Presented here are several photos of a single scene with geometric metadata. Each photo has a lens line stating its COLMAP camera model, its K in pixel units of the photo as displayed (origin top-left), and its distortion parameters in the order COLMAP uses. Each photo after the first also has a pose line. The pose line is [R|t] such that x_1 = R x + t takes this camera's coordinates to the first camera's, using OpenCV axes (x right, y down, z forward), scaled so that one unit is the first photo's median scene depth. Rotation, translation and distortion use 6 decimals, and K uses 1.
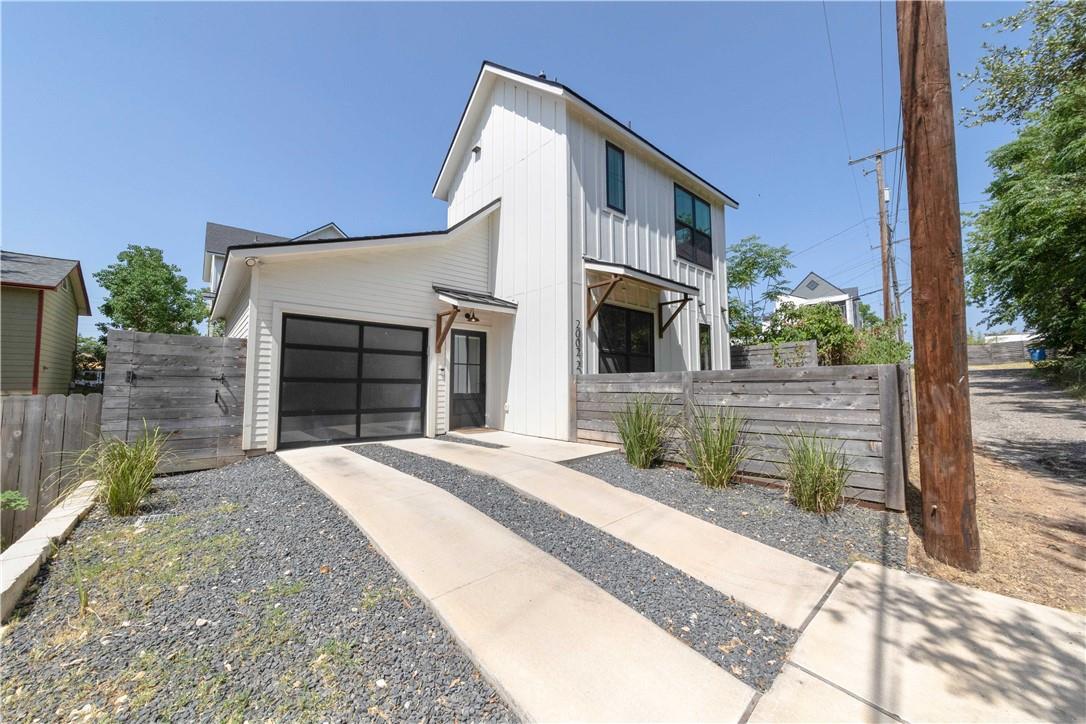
lens RADIAL K [[384.3, 0, 533.6], [0, 384.3, 362.6], [0, 0, 1]] dist [-0.000183, 0.002372]
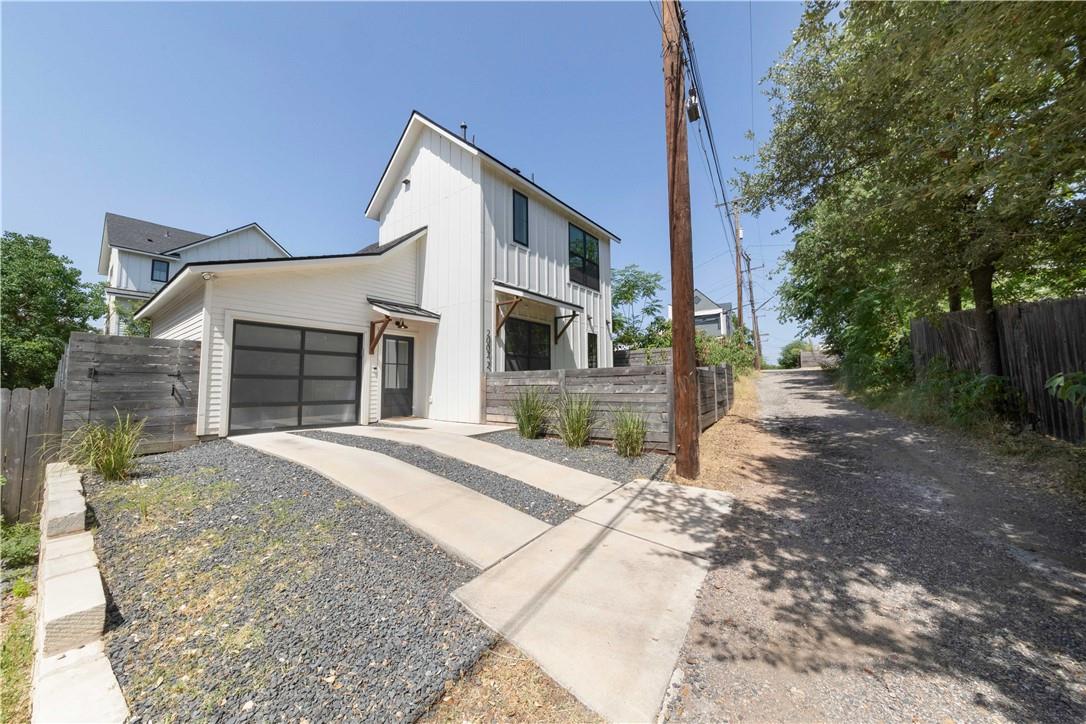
lens RADIAL K [[384.3, 0, 537.6], [0, 384.3, 361.0], [0, 0, 1]] dist [-0.000183, 0.002372]
pose [[0.981742, 0.007002, 0.190086, 0.039169], [-0.005951, 0.999964, -0.006101, -0.000046], [-0.190122, 0.004858, 0.981748, -0.343094]]
